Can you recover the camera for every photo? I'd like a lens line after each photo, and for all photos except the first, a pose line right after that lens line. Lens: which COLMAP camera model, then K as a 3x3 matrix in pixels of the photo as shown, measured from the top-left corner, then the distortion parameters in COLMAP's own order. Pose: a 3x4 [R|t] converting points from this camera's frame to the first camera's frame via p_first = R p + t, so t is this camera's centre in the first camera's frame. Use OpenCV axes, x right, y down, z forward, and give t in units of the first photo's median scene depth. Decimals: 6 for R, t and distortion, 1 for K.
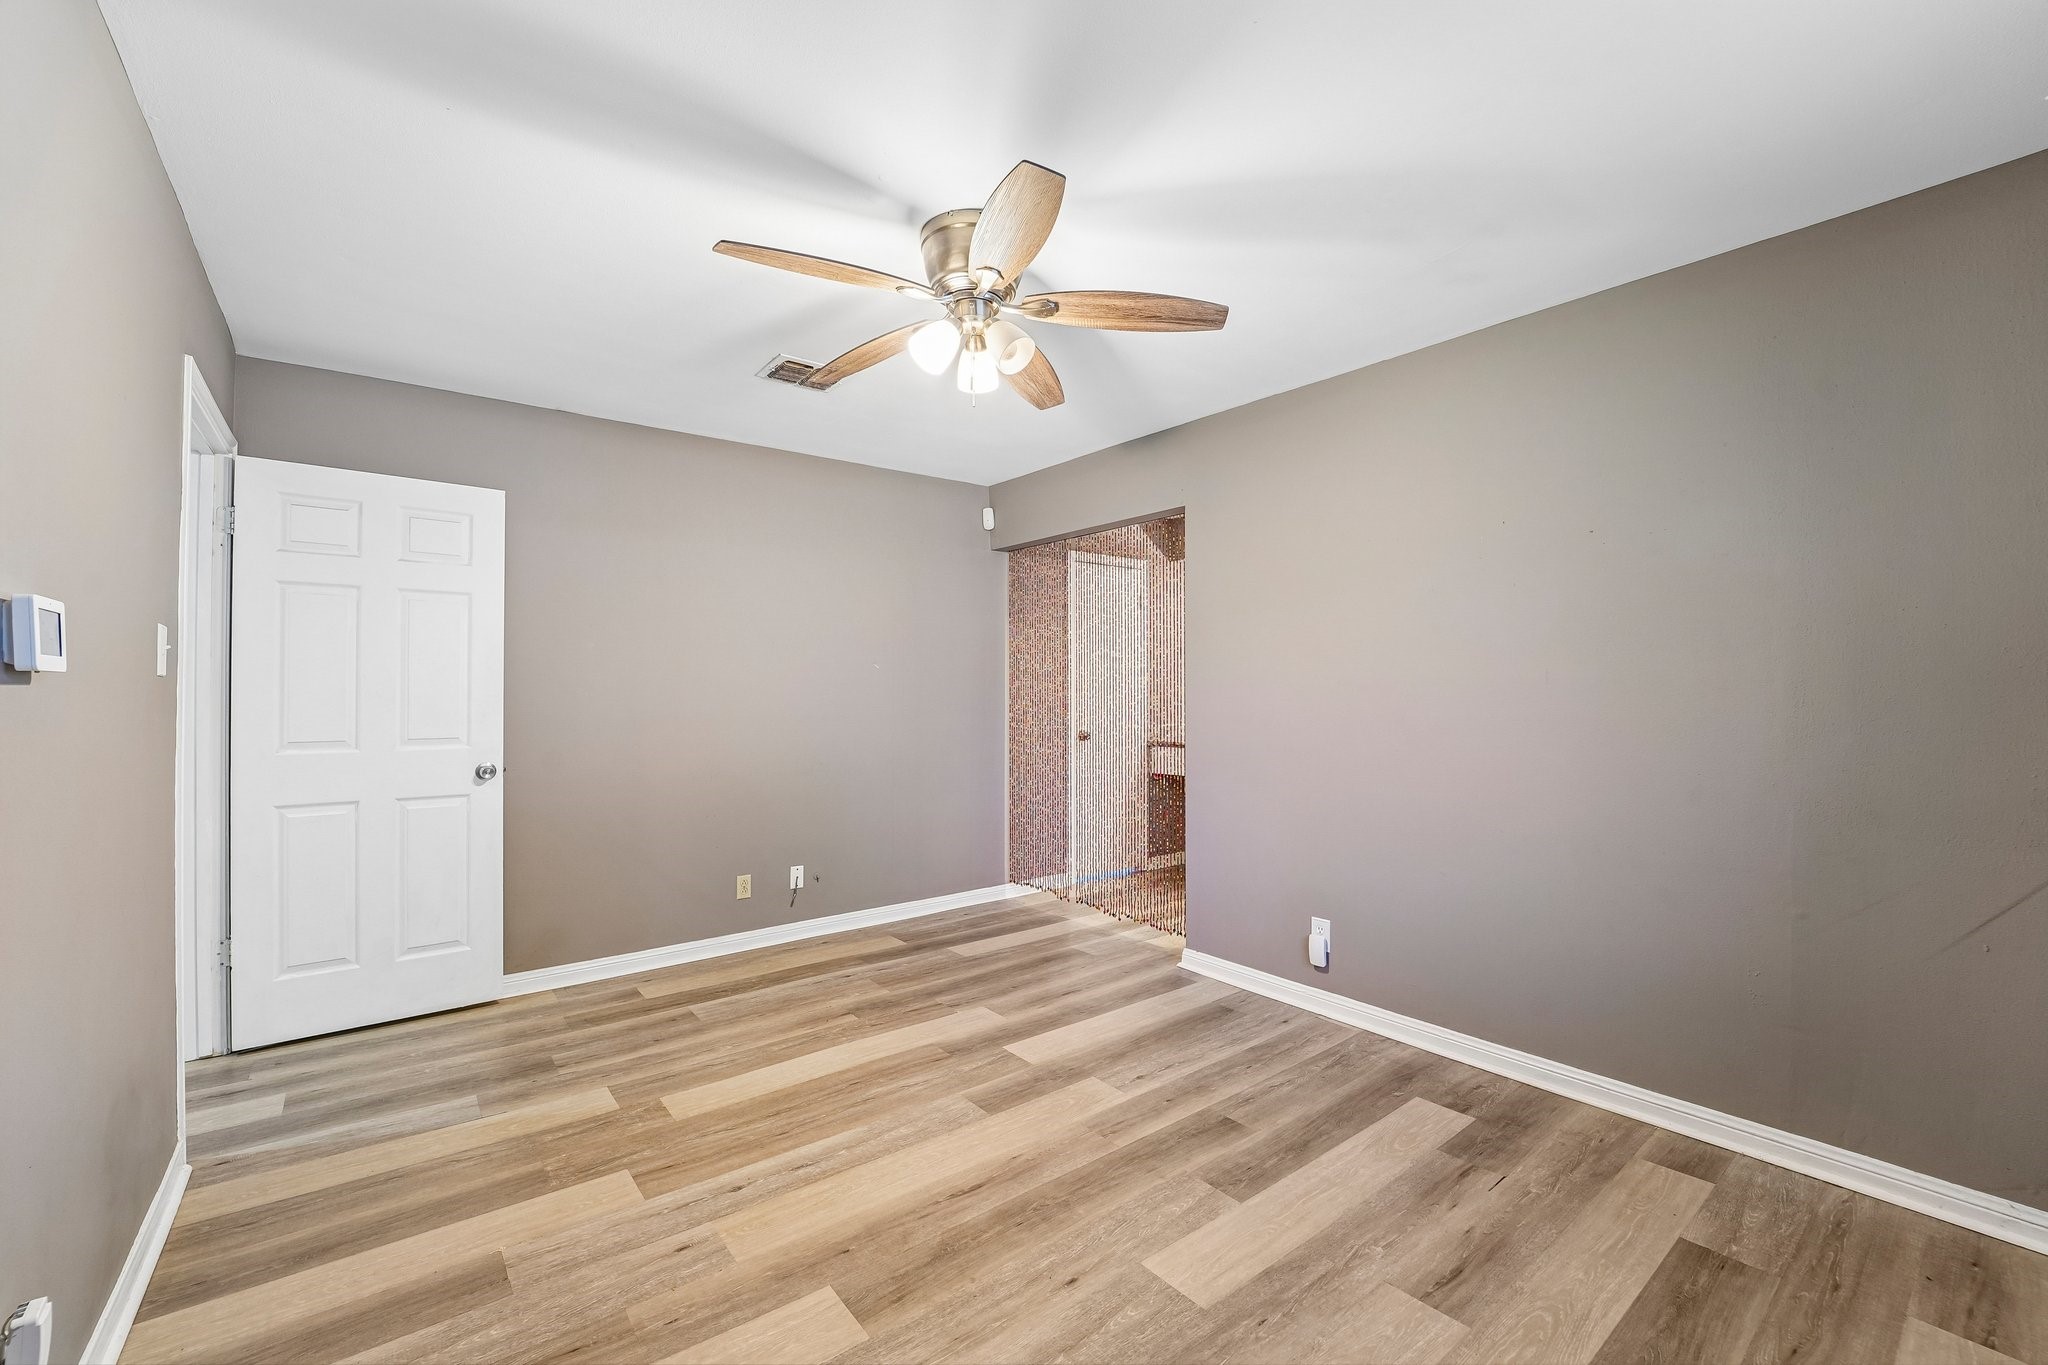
lens RADIAL K [[835.4, 0, 1023.1], [0, 835.4, 685.5], [0, 0, 1]] dist [-0.023859, -0.000676]
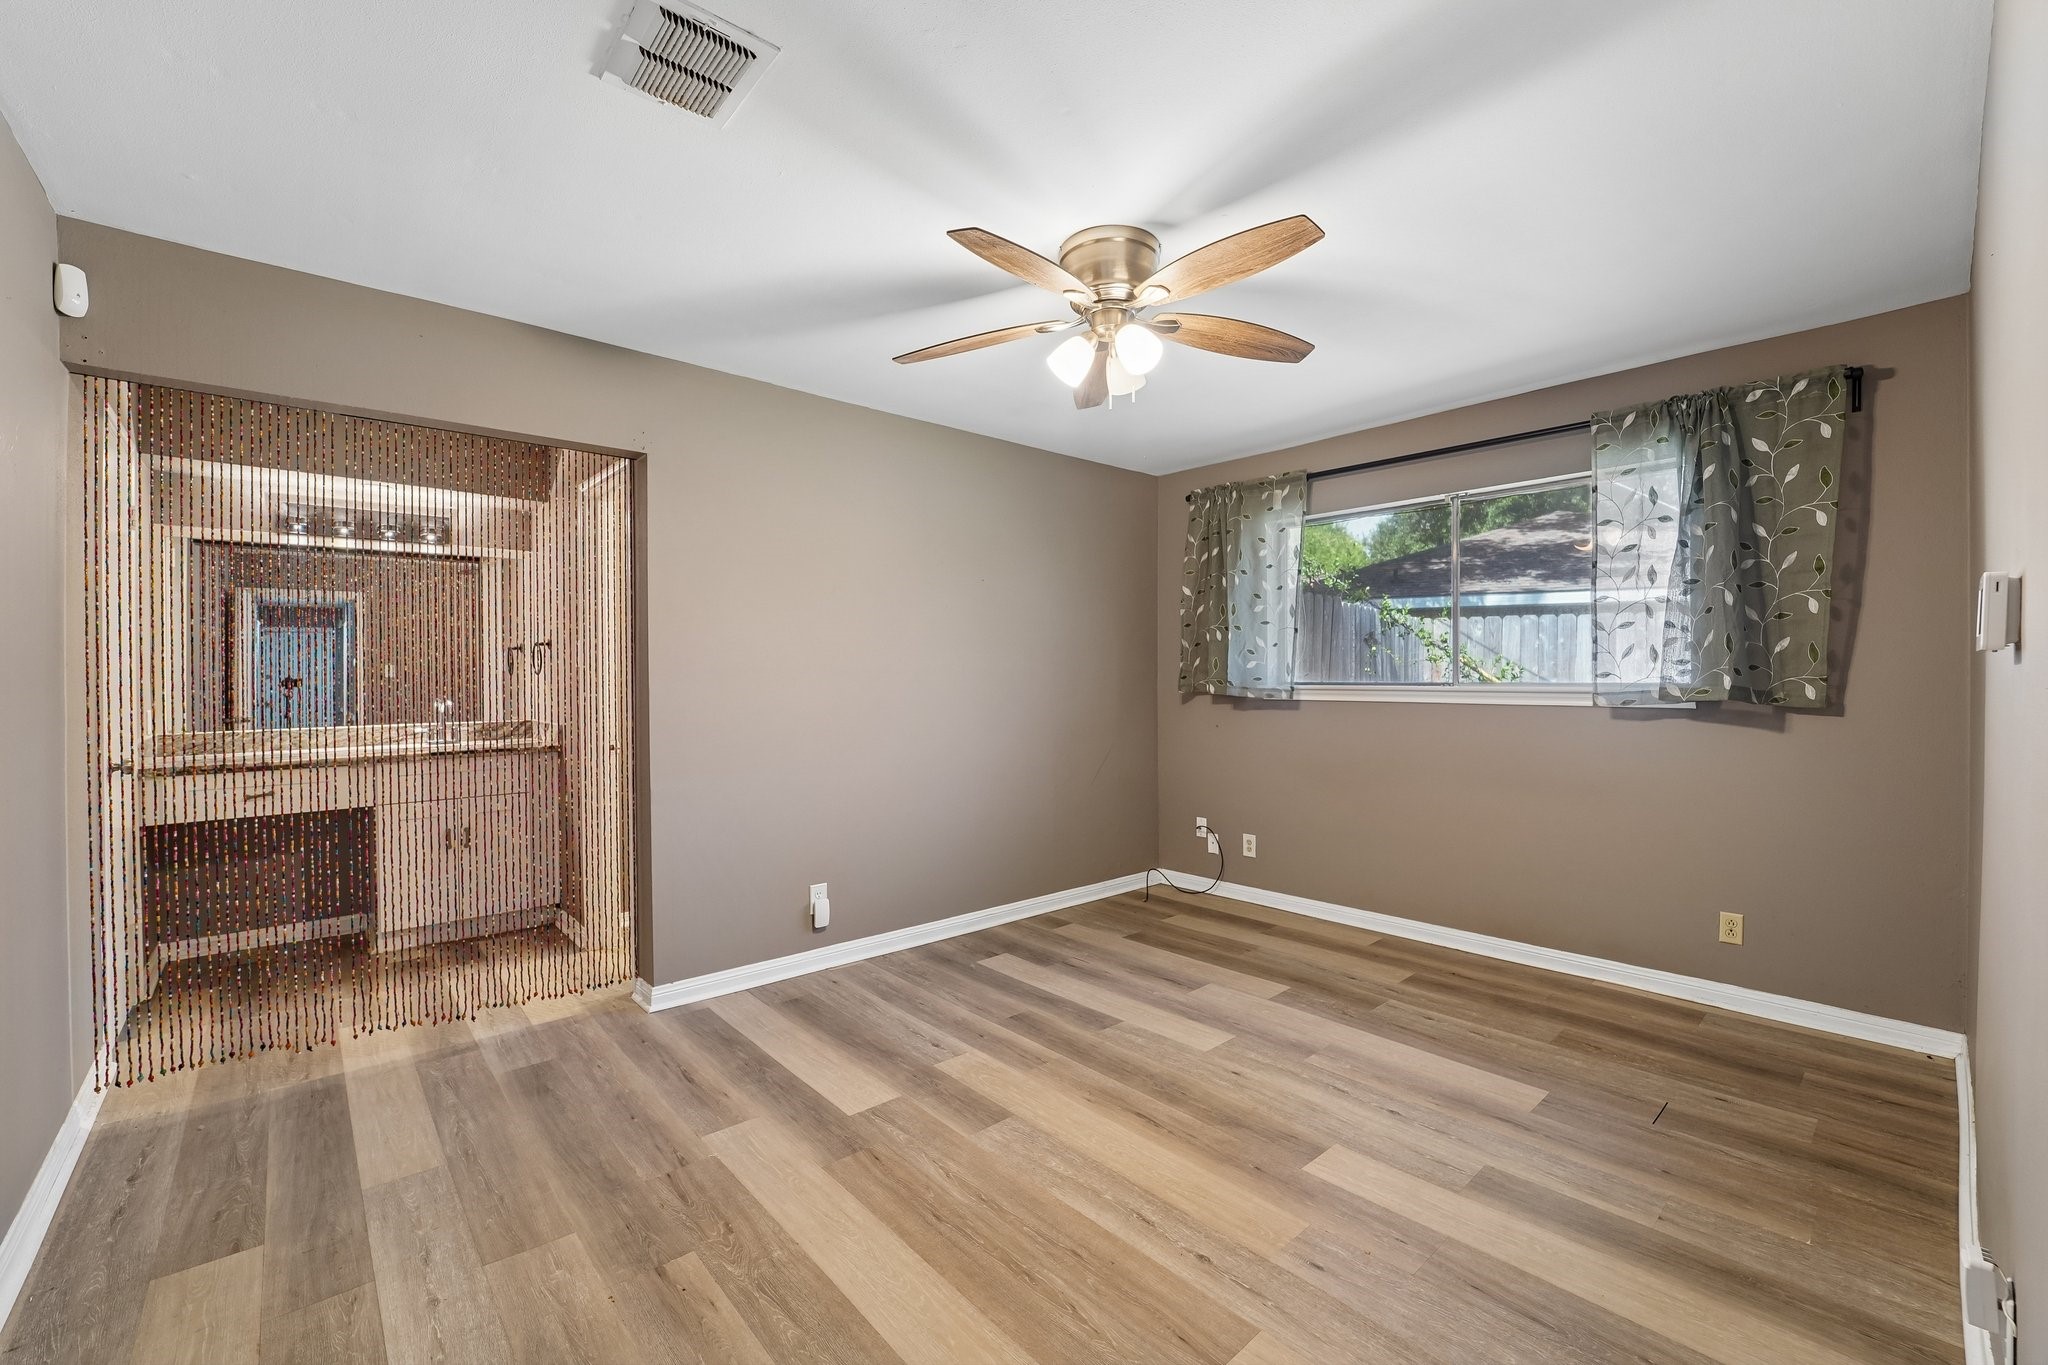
lens RADIAL K [[835.4, 0, 1023.1], [0, 835.4, 685.5], [0, 0, 1]] dist [-0.023859, -0.000676]
pose [[-0.060162, -0.009180, 0.998146, -0.953557], [-0.005037, 0.999948, 0.008893, 0.007003], [-0.998176, -0.004492, -0.060205, 0.999589]]
